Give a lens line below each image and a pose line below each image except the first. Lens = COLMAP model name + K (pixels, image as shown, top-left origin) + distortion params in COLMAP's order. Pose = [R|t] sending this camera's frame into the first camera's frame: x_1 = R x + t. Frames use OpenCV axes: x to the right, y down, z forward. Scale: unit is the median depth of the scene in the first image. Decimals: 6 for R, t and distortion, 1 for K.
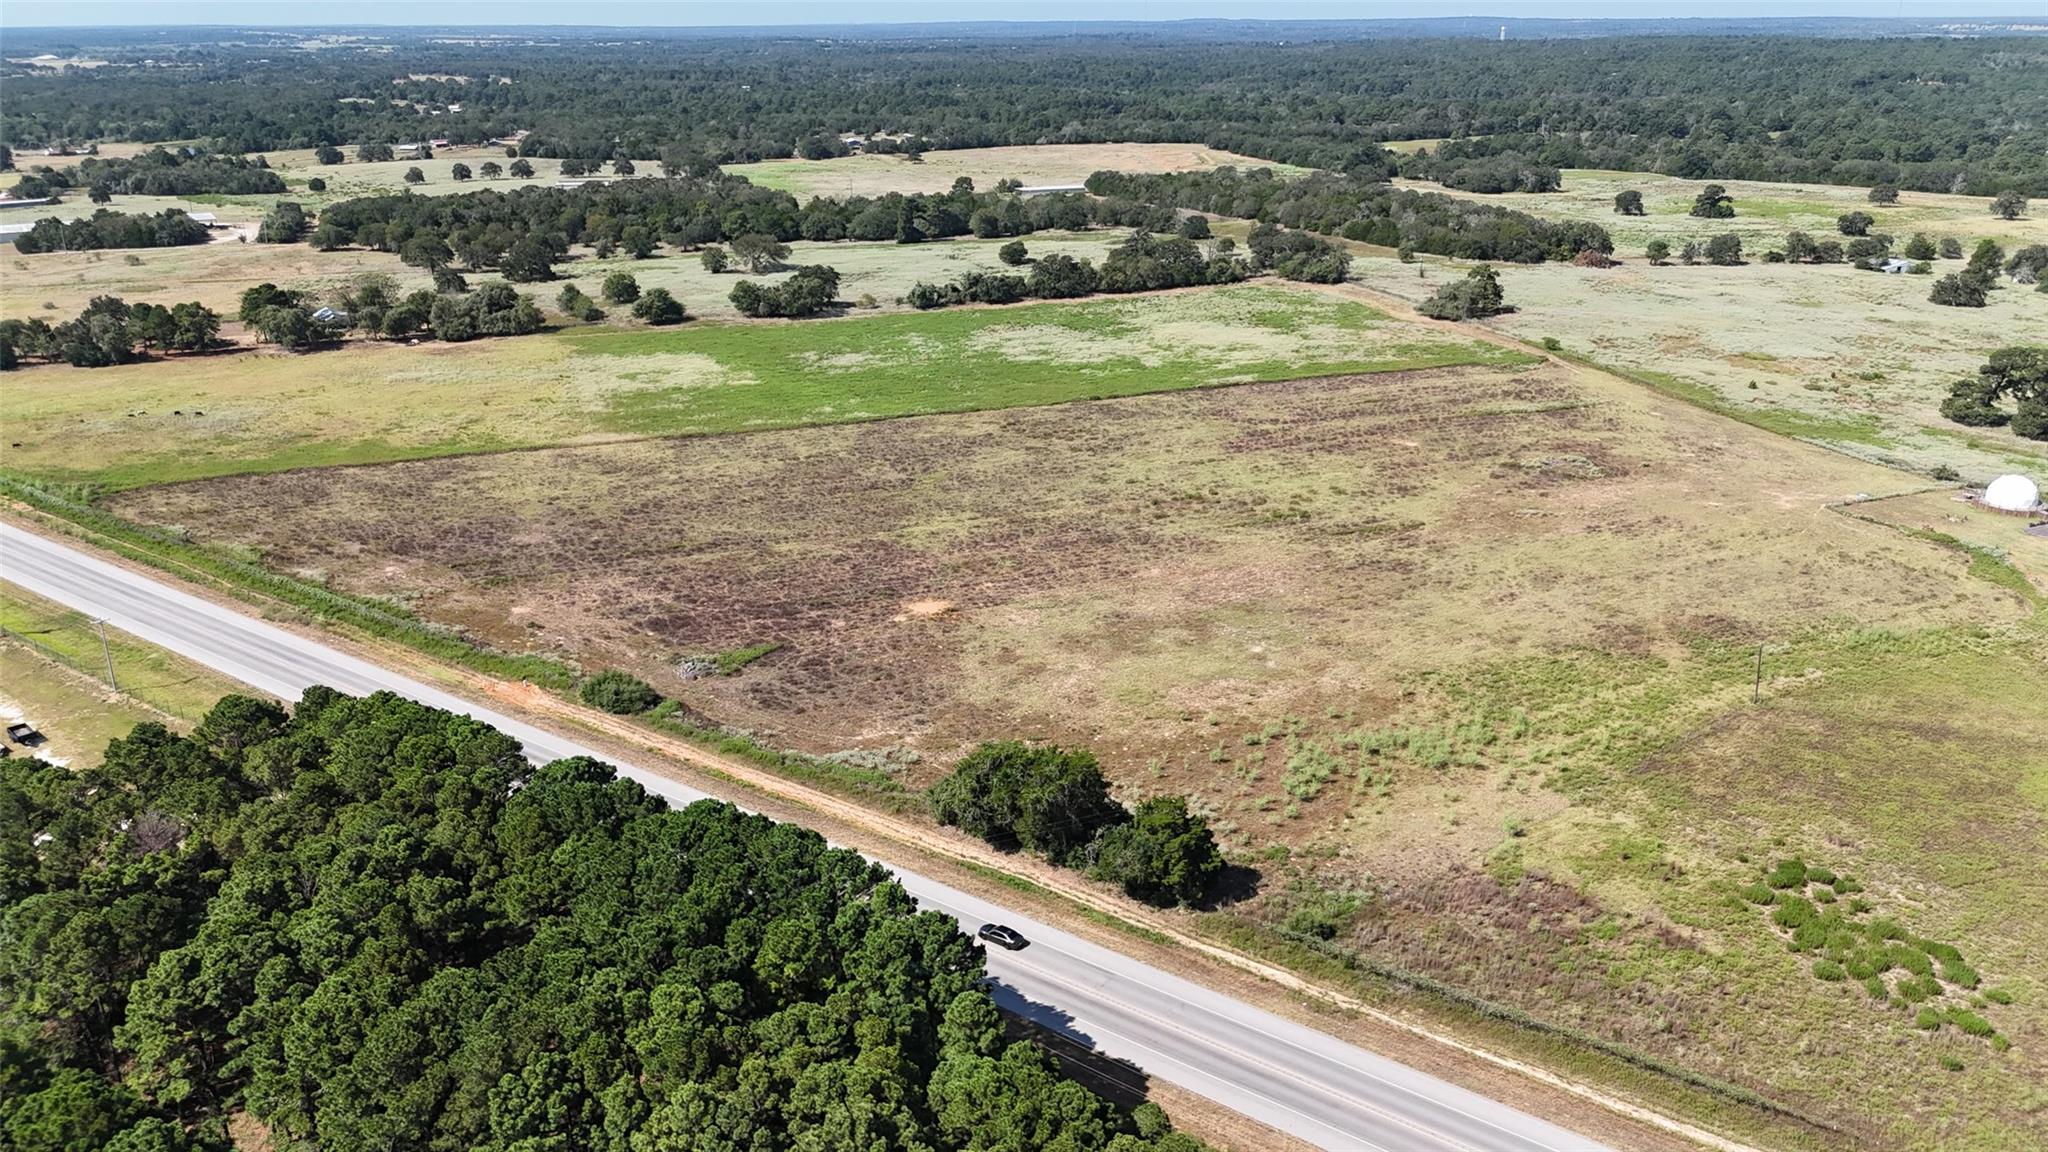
lens RADIAL K [[1510.3, 0, 1027.9], [0, 1510.3, 577.5], [0, 0, 1]] dist [0.078249, -0.084555]
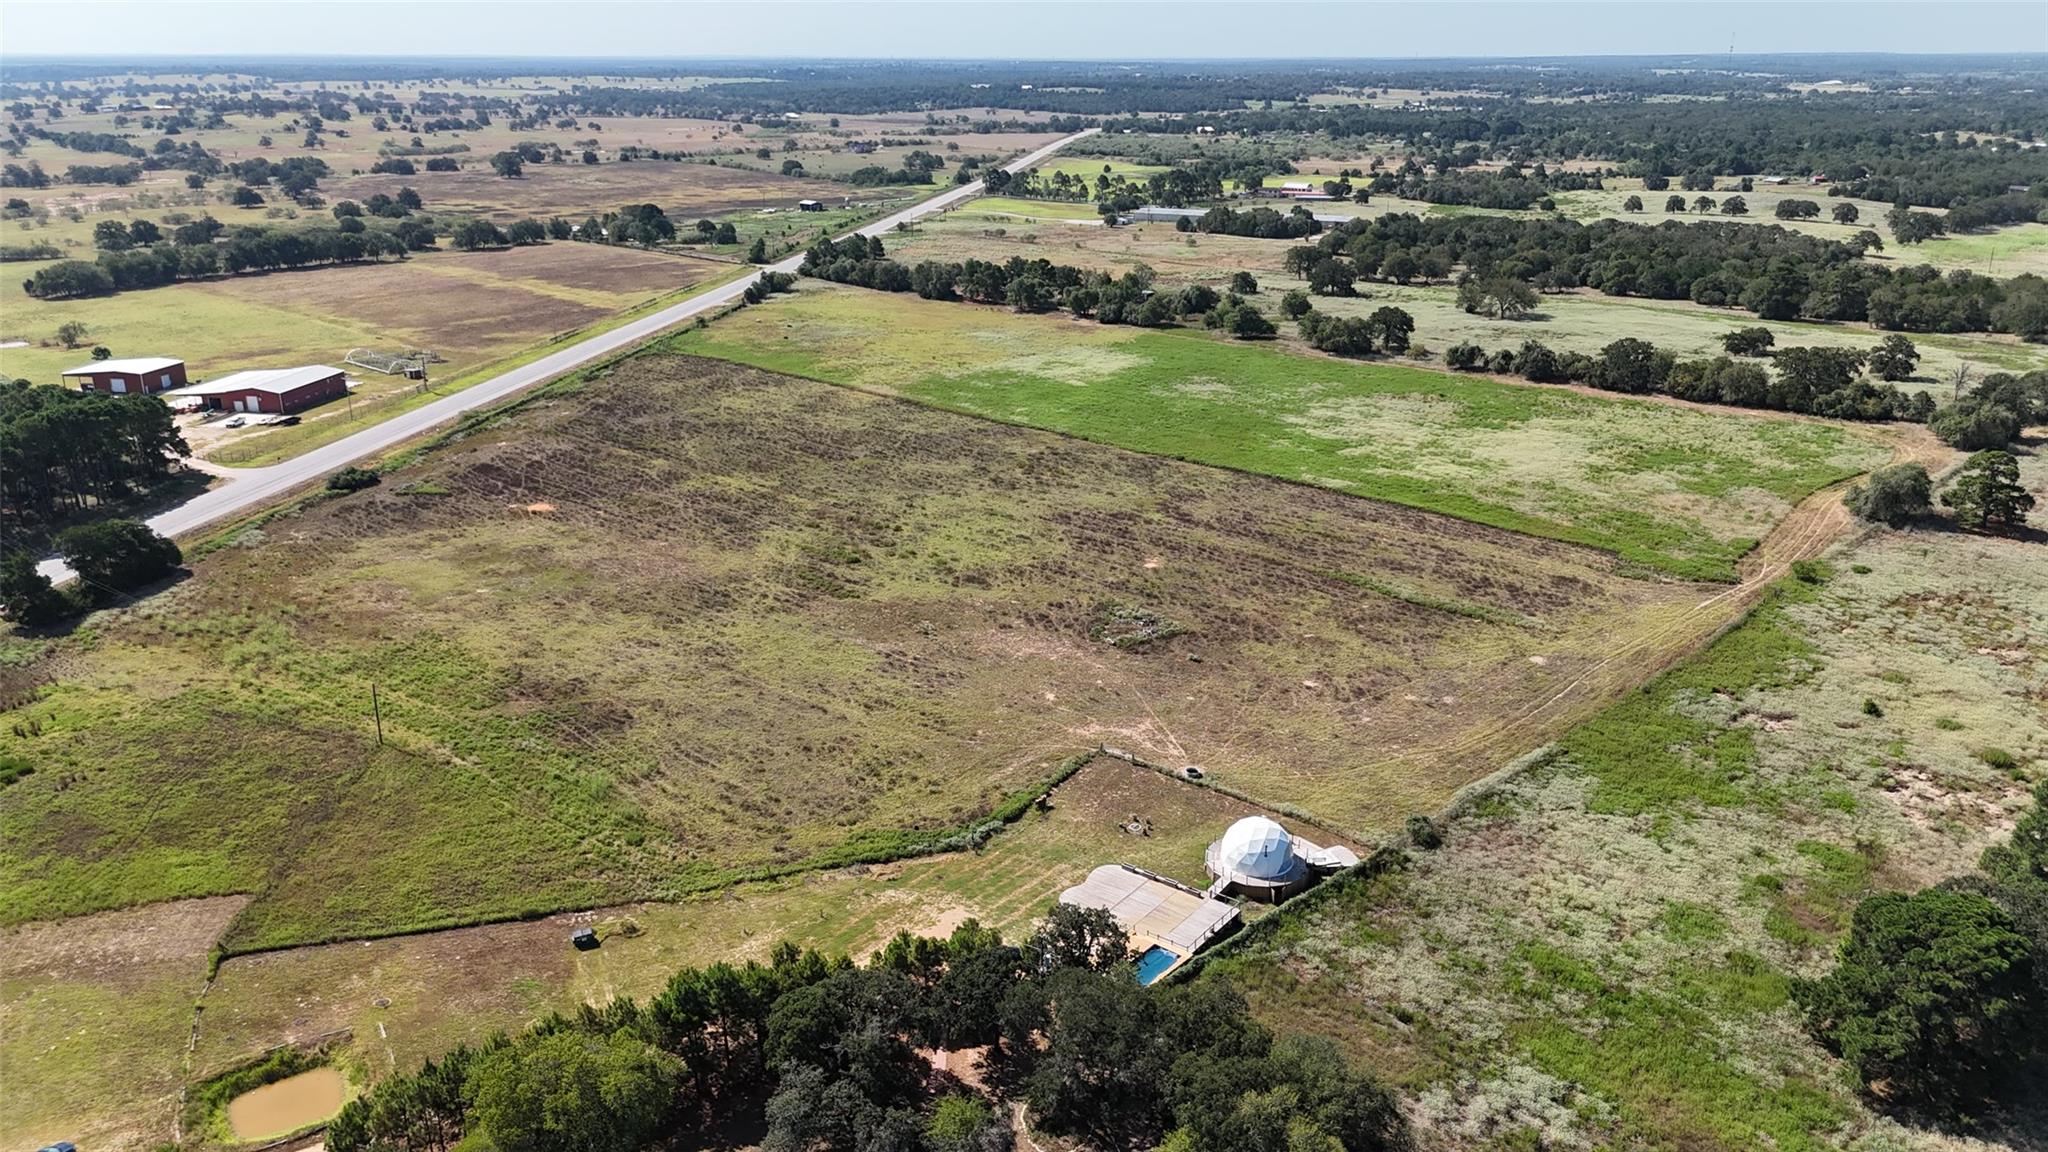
lens RADIAL K [[1510.3, 0, 1027.9], [0, 1510.3, 577.5], [0, 0, 1]] dist [0.078249, -0.084555]
pose [[0.468482, 0.293294, -0.833369, 0.912881], [-0.305539, 0.938867, 0.158663, -0.191492], [0.828958, 0.180295, 0.529455, 0.492088]]
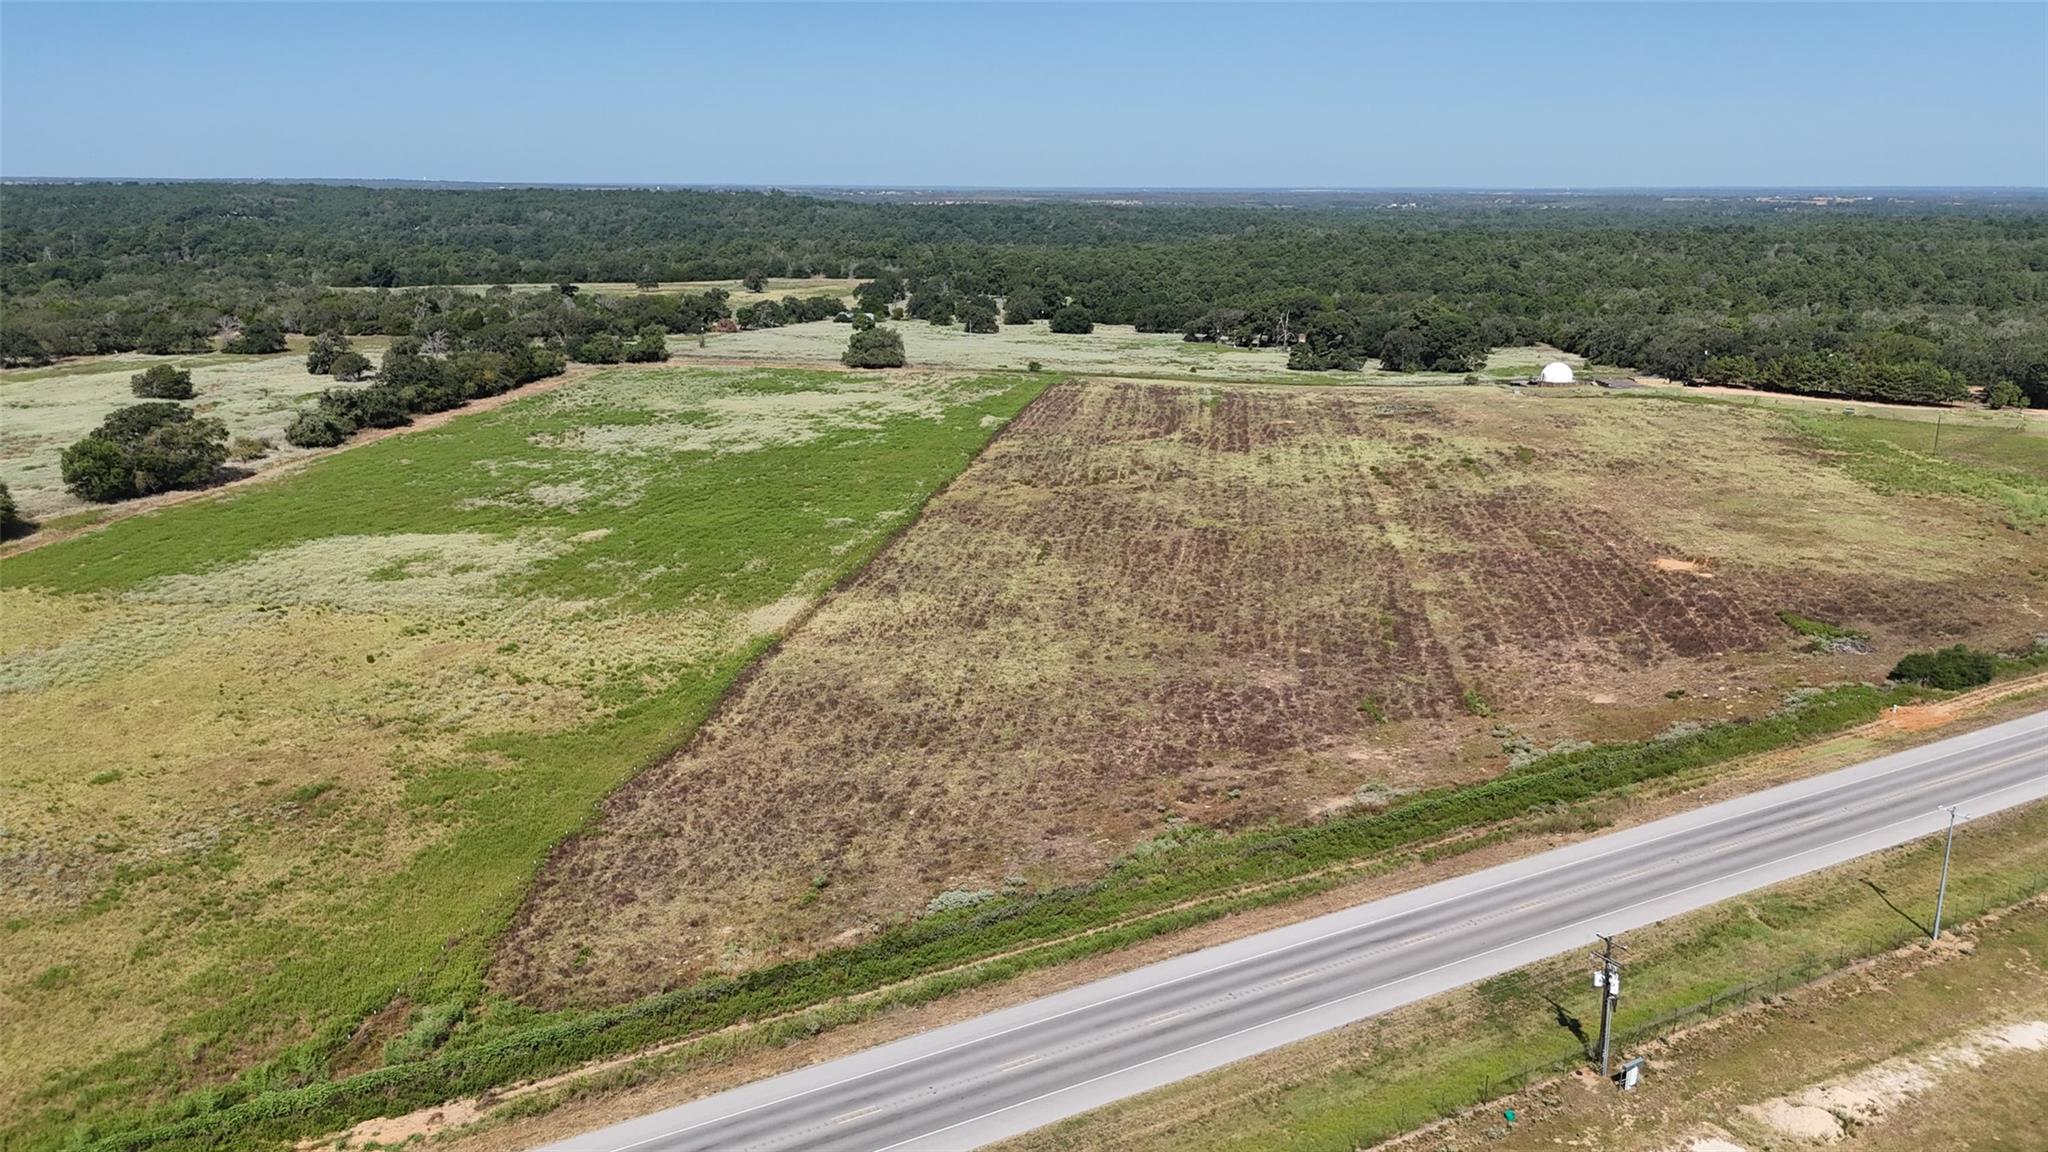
lens RADIAL K [[1510.3, 0, 1027.9], [0, 1510.3, 577.5], [0, 0, 1]] dist [0.078249, -0.084555]
pose [[0.427653, -0.221800, 0.876309, -0.804014], [0.305218, 0.947927, 0.090975, -0.136693], [-0.850855, 0.228559, 0.473081, 0.660278]]
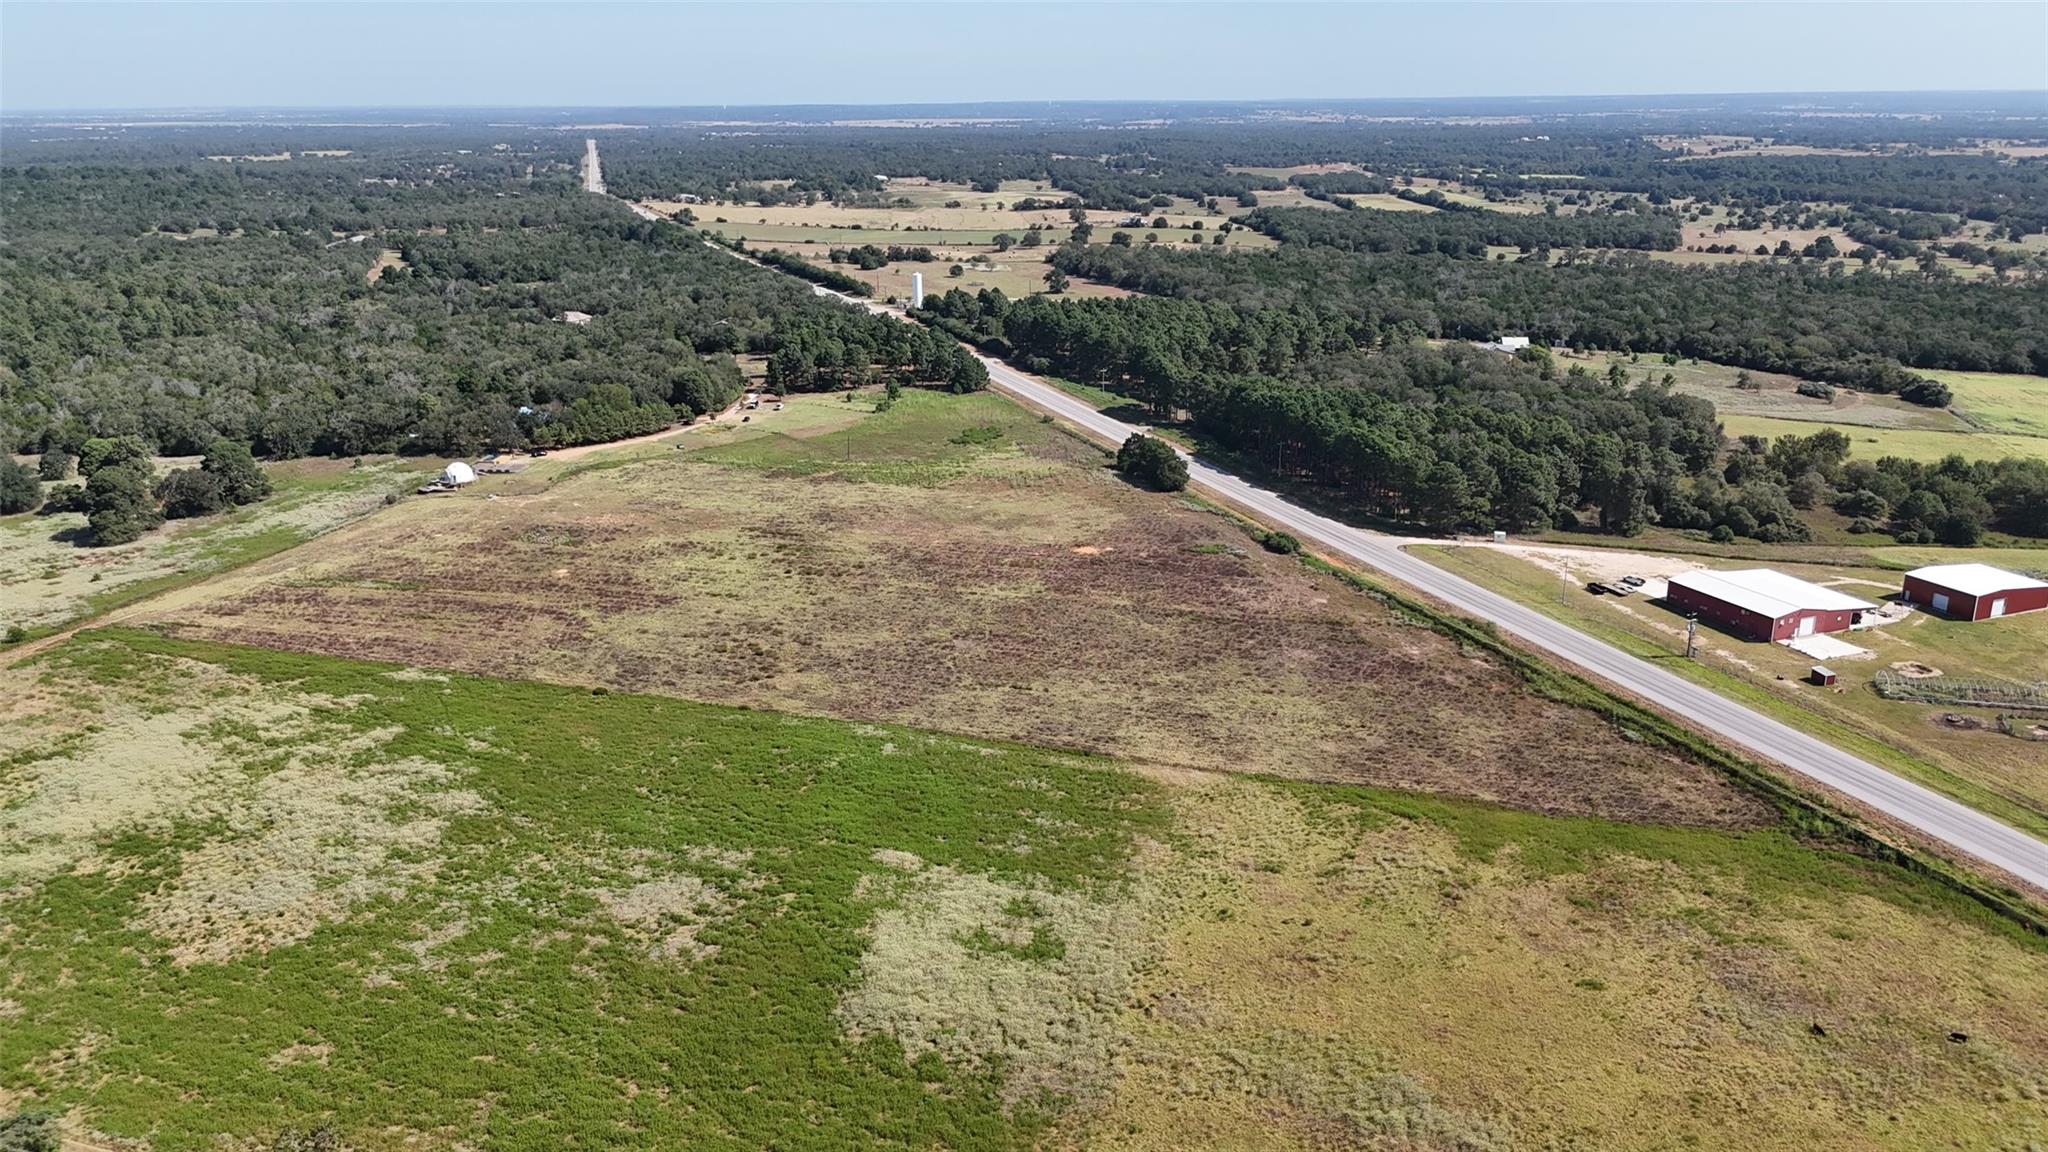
lens RADIAL K [[1510.3, 0, 1027.9], [0, 1510.3, 577.5], [0, 0, 1]] dist [0.078249, -0.084555]
pose [[-0.850984, -0.147297, 0.504112, -0.619980], [0.192602, 0.805462, 0.560477, -0.652781], [-0.488600, 0.574051, -0.657066, 1.566927]]
